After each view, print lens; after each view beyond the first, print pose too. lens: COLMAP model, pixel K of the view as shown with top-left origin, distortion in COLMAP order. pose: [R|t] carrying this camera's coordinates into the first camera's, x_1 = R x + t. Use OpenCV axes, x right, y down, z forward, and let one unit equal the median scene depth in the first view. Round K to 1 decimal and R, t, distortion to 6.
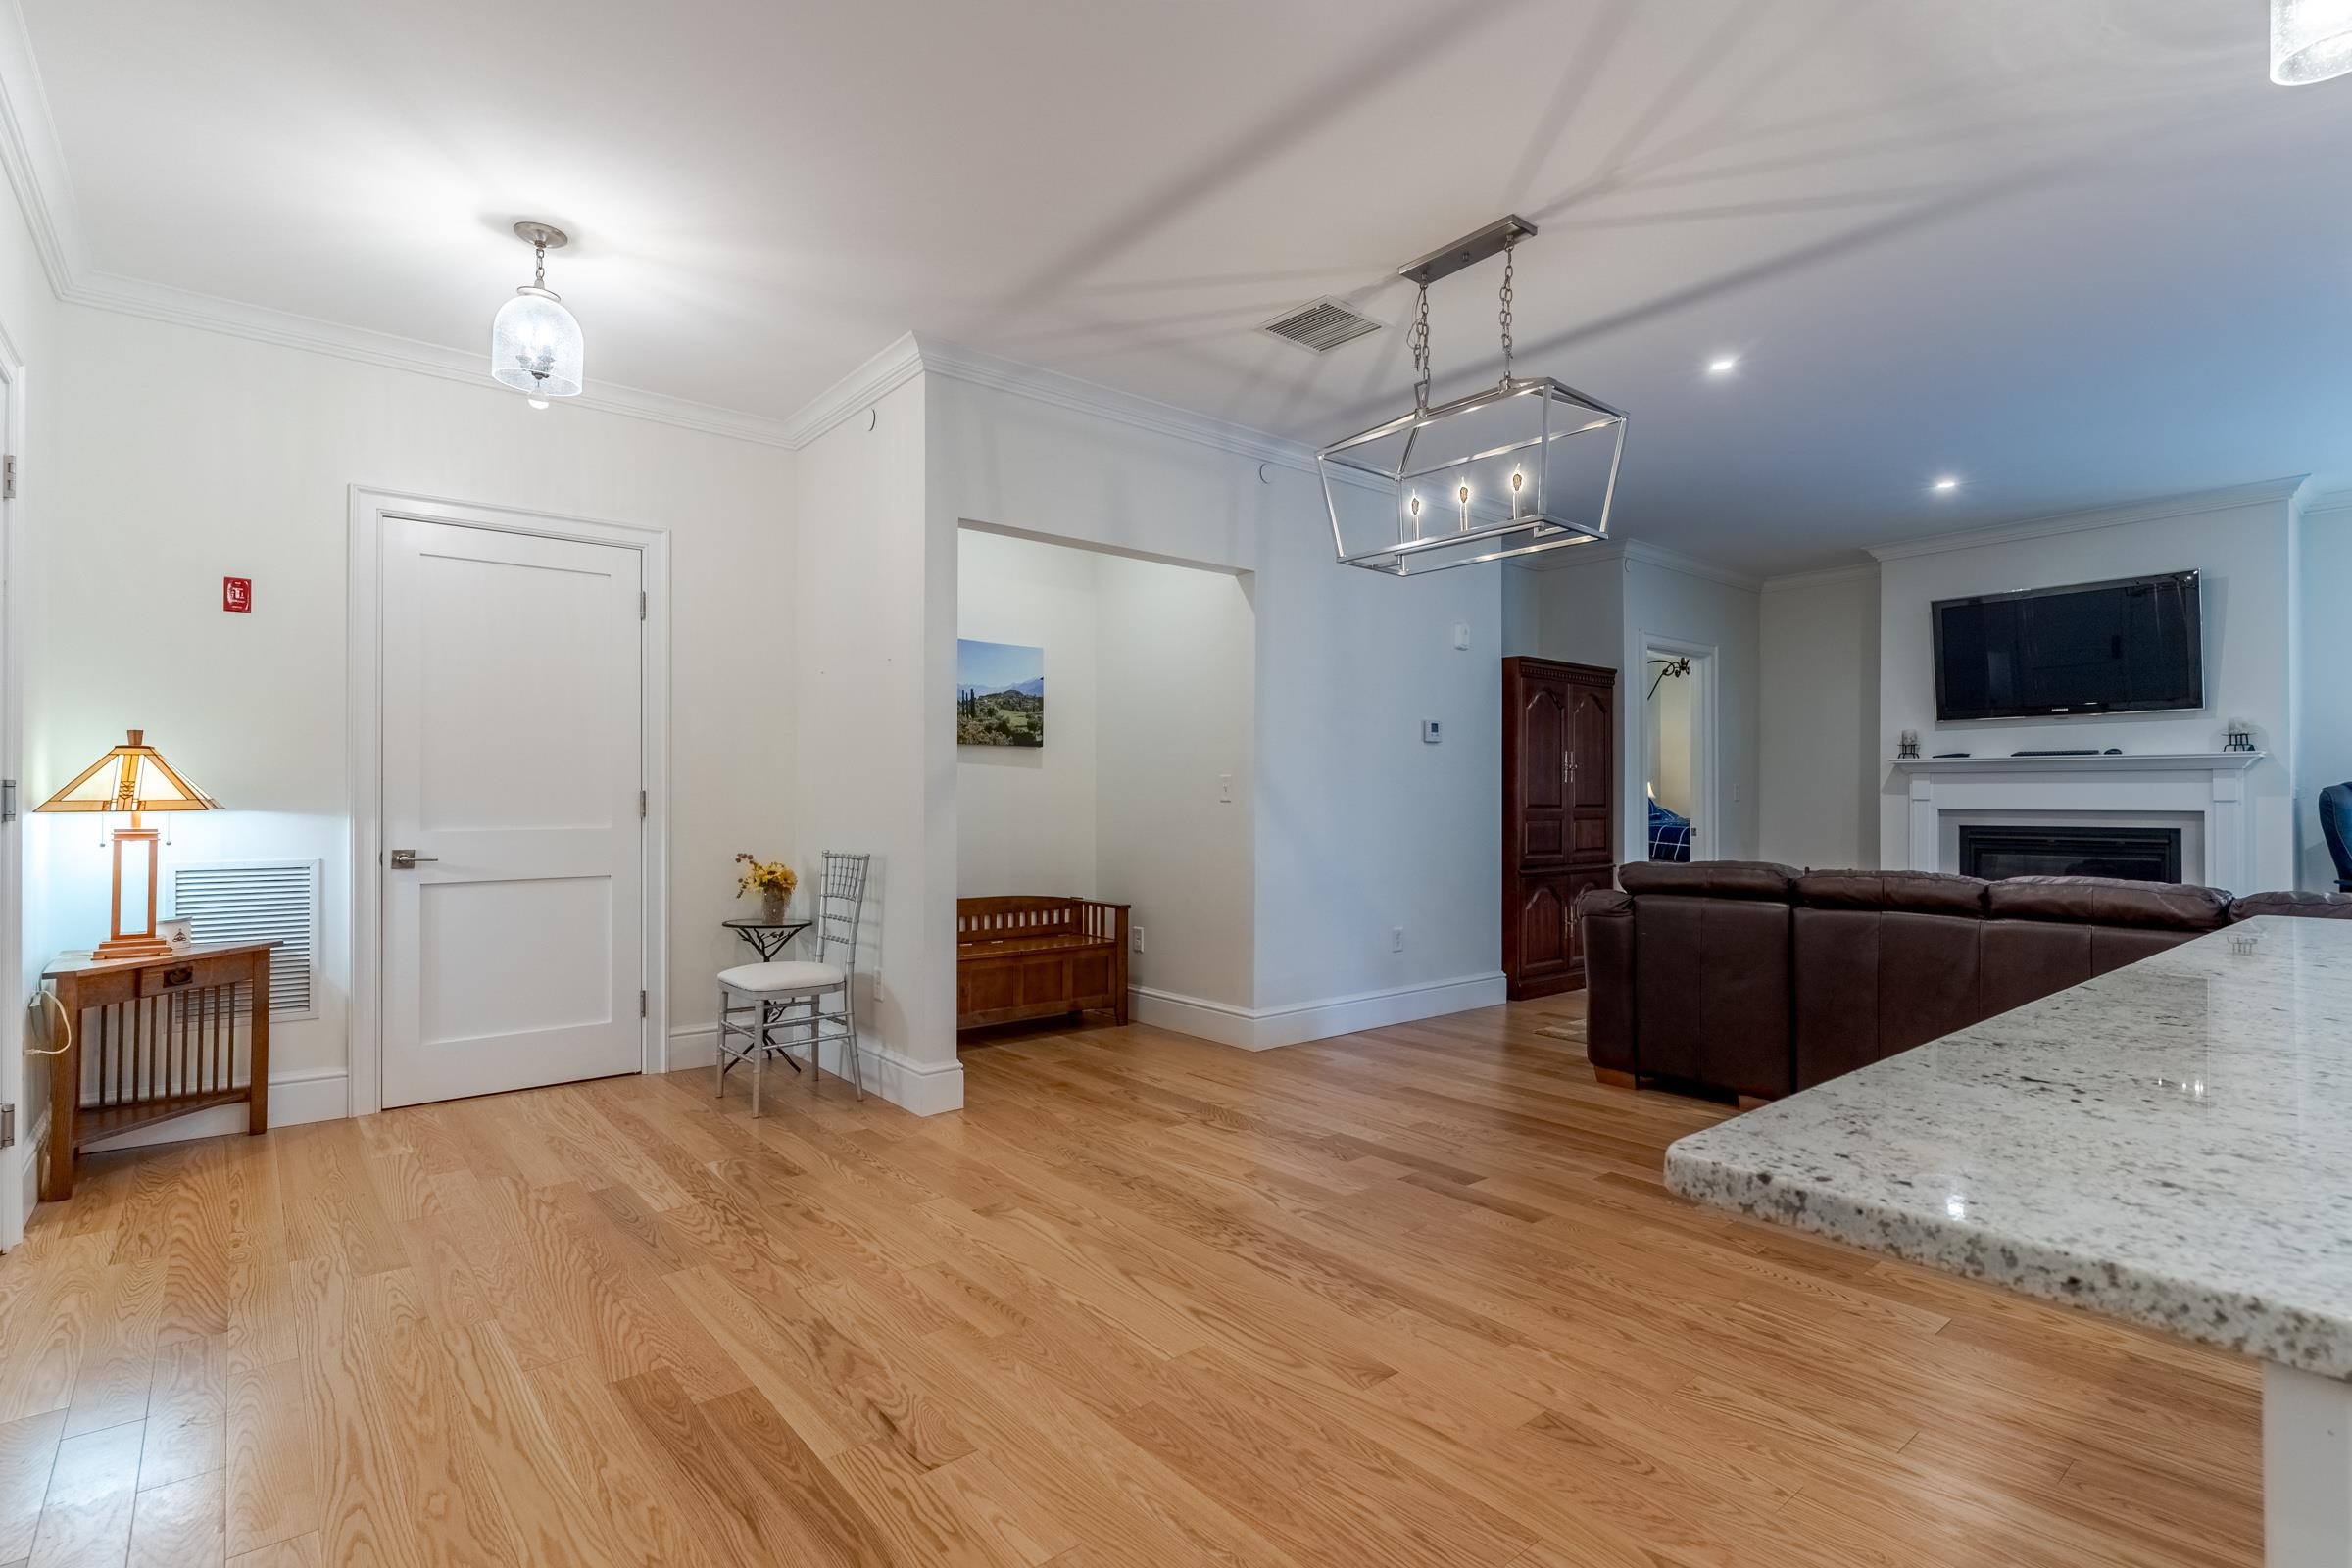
lens RADIAL K [[1120.5, 0, 1185.8], [0, 1120.5, 788.8], [0, 0, 1]] dist [0.001243, -0.000144]
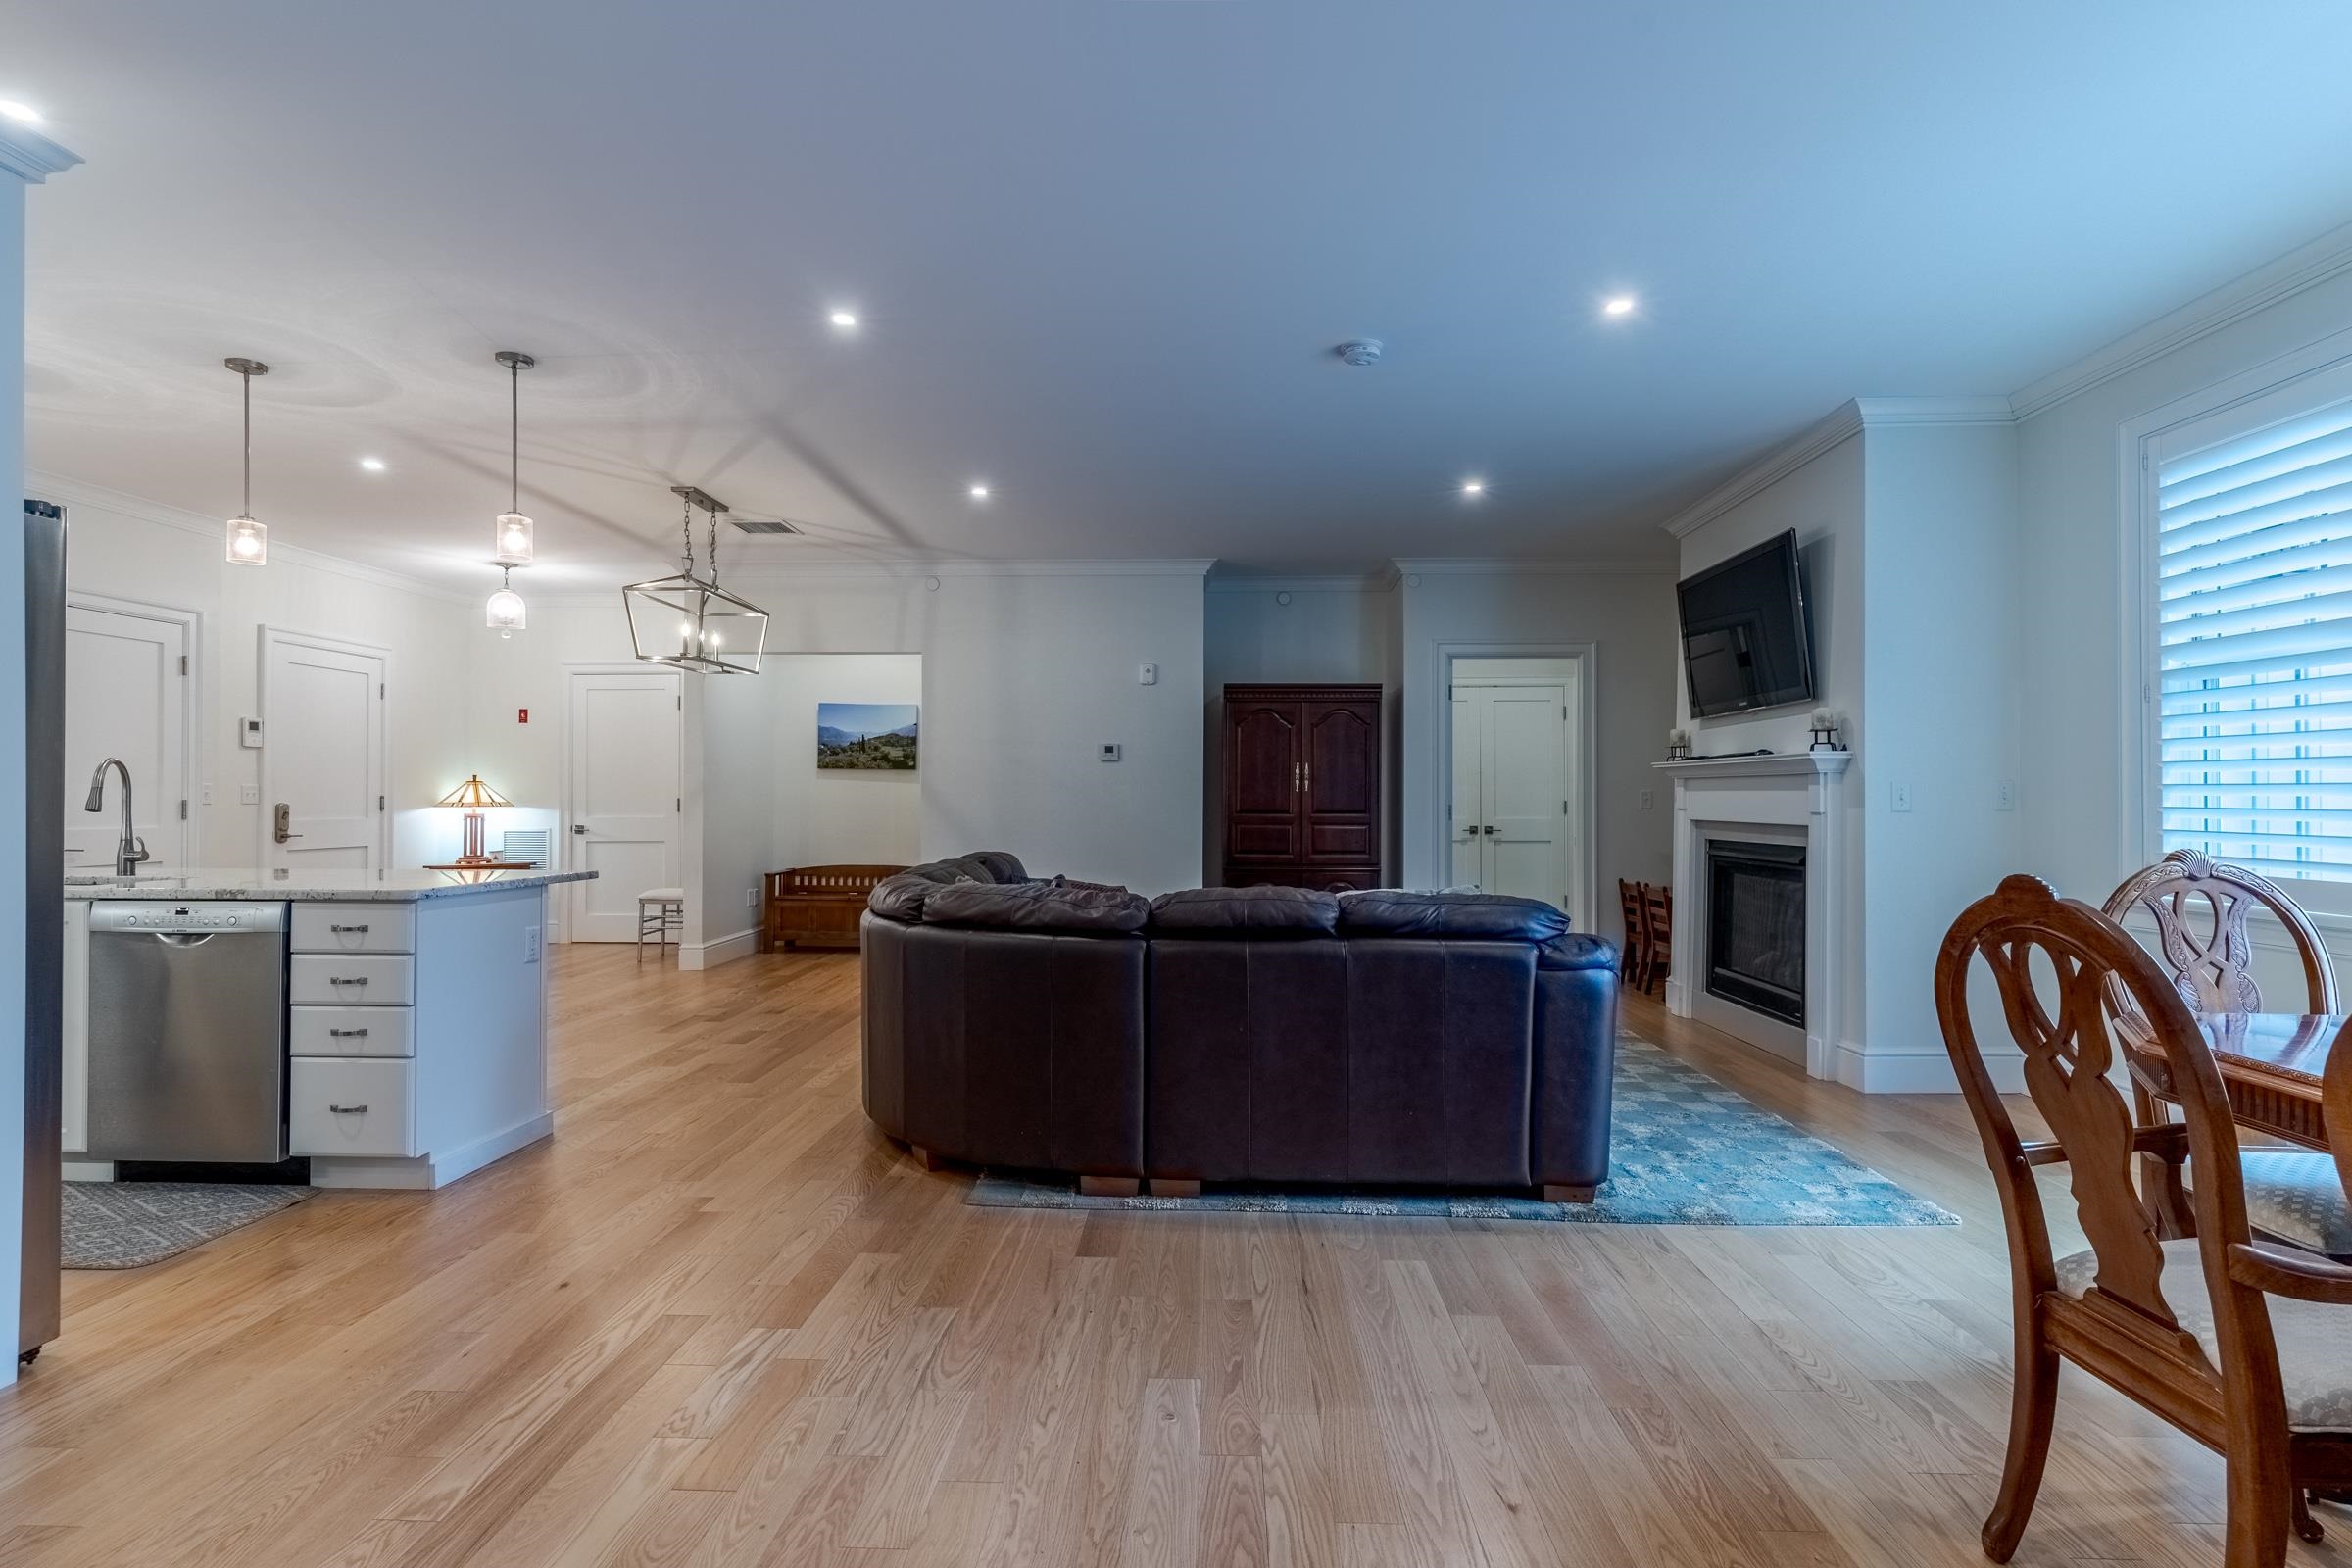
lens RADIAL K [[1122.4, 0, 1174.6], [0, 1122.4, 790.3], [0, 0, 1]] dist [0.002917, -0.000981]
pose [[0.745673, -0.003035, -0.666305, 1.654437], [0.002994, 0.999995, -0.001205, -0.008472], [0.666305, -0.001096, 0.745678, 0.137669]]
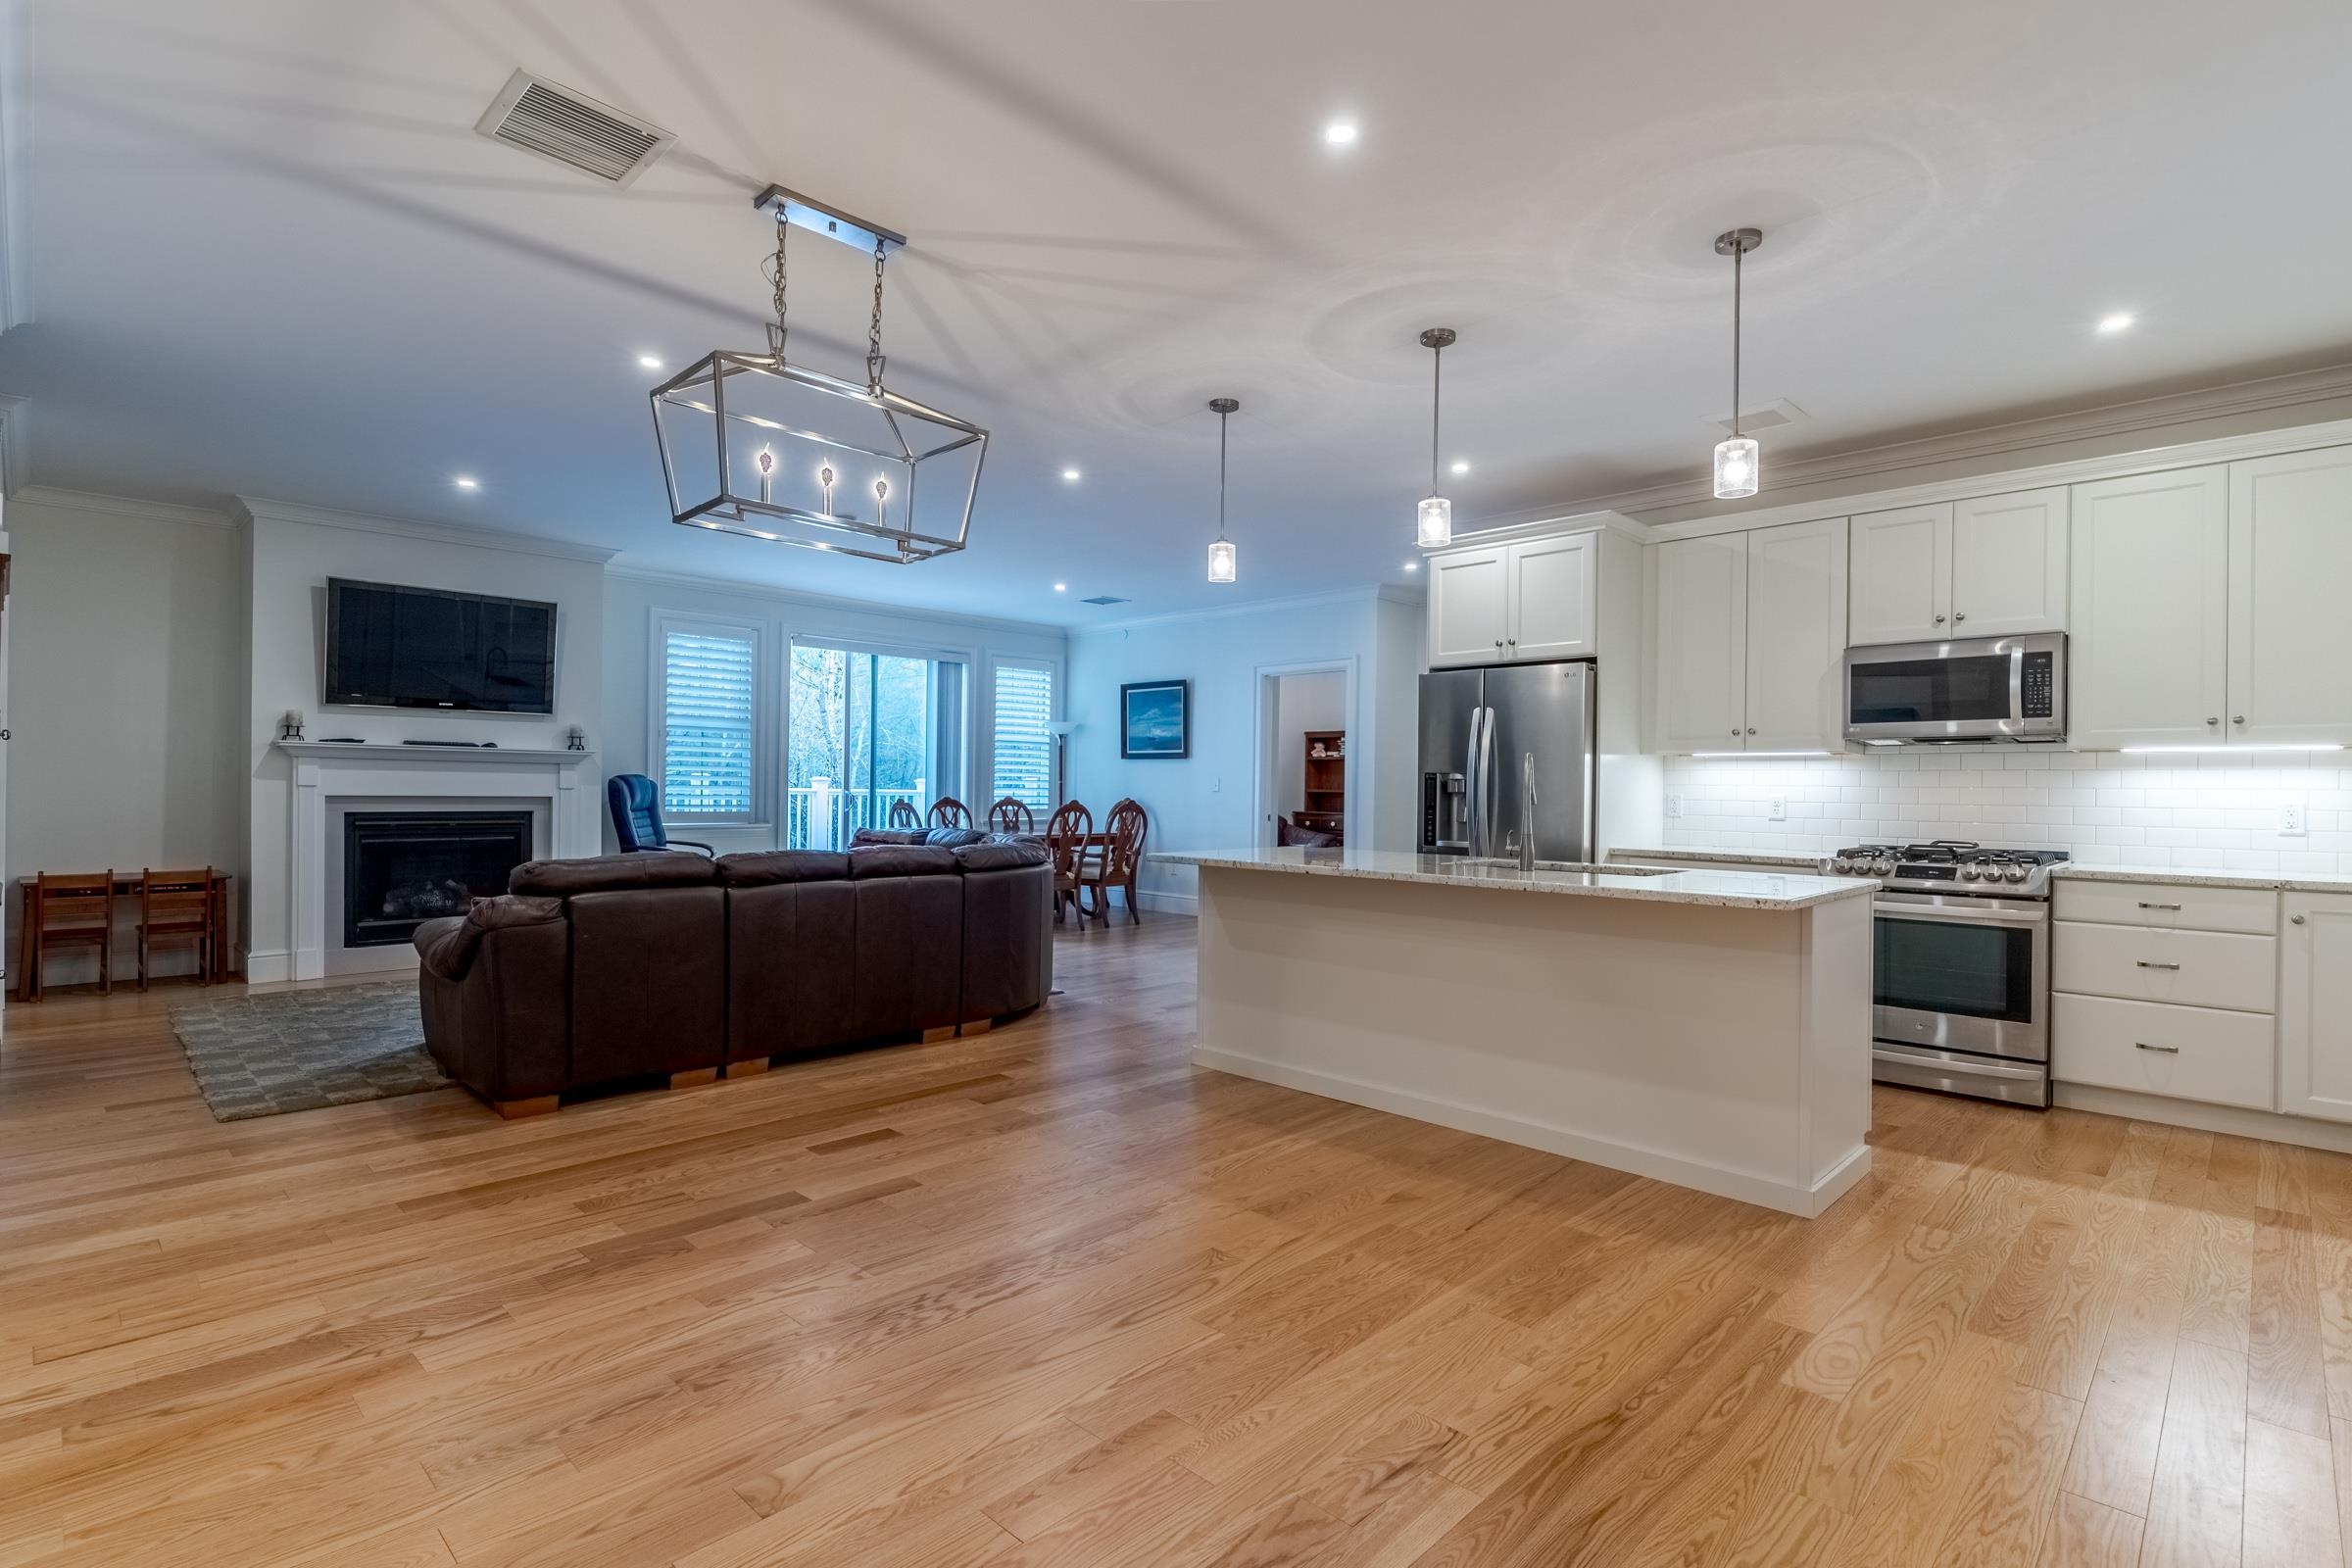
lens RADIAL K [[1122.5, 0, 1163.3], [0, 1122.5, 792.4], [0, 0, 1]] dist [-0.001951, -0.001200]
pose [[-0.093686, -0.003304, 0.995596, -0.599932], [-0.020138, 0.999796, 0.001423, -0.000645], [-0.995398, -0.019916, -0.093734, 0.658686]]
